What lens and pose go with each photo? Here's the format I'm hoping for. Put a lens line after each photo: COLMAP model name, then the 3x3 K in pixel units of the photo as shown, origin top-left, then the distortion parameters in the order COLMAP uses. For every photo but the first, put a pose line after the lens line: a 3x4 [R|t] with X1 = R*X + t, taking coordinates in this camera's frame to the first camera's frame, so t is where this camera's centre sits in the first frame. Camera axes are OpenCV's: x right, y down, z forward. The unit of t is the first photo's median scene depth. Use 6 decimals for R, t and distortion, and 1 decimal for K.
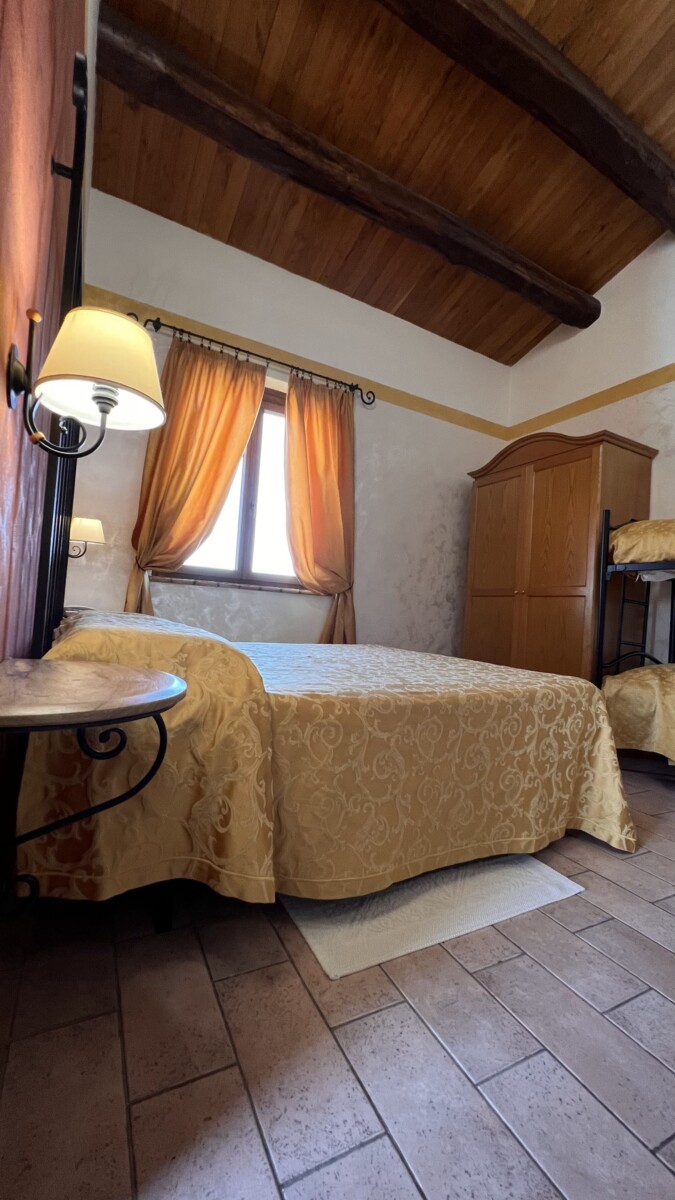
lens RADIAL K [[484.3, 0, 333.6], [0, 484.3, 602.4], [0, 0, 1]] dist [-0.002775, 0.001587]
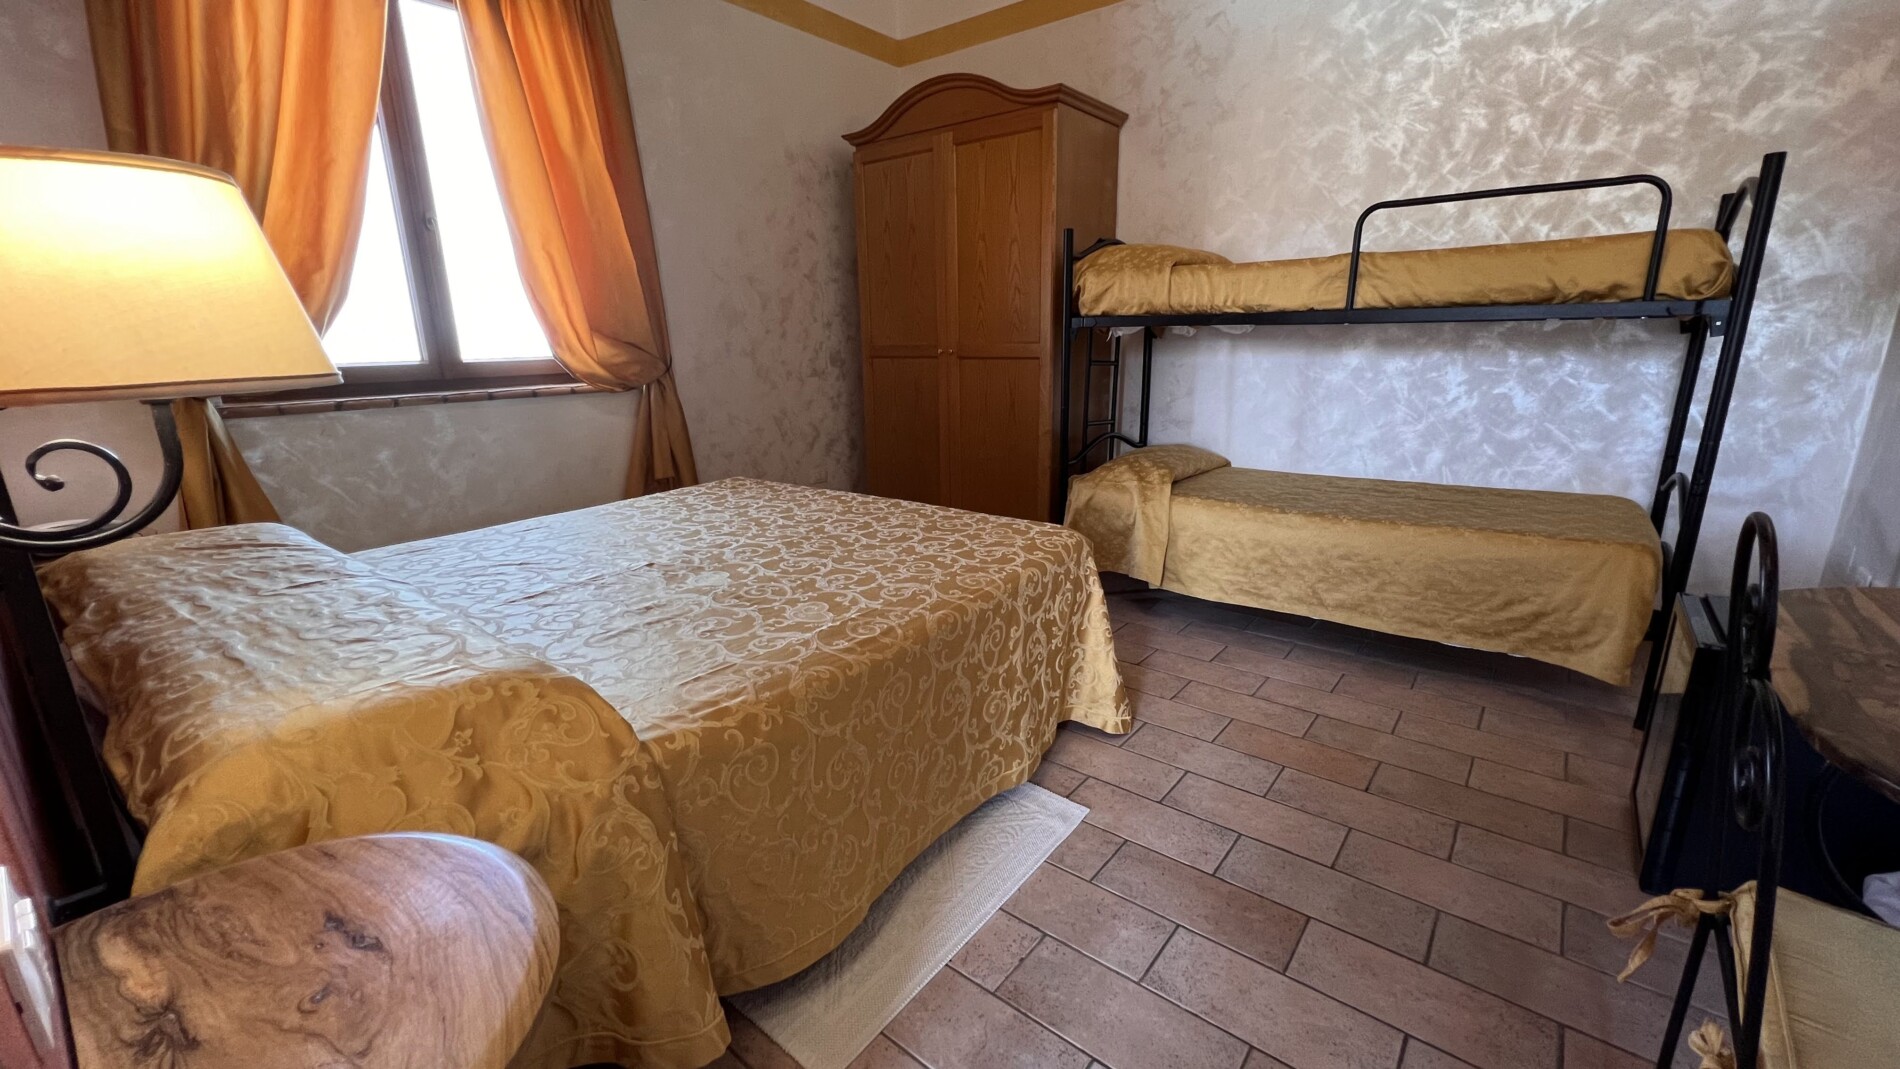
lens RADIAL K [[766.8, 0, 954.3], [0, 766.8, 555.5], [0, 0, 1]] dist [-0.002775, 0.001587]
pose [[0.912959, -0.185195, 0.363606, -0.038739], [0.068558, 0.948026, 0.310719, -0.121139], [-0.402251, -0.258745, 0.878205, 0.047124]]
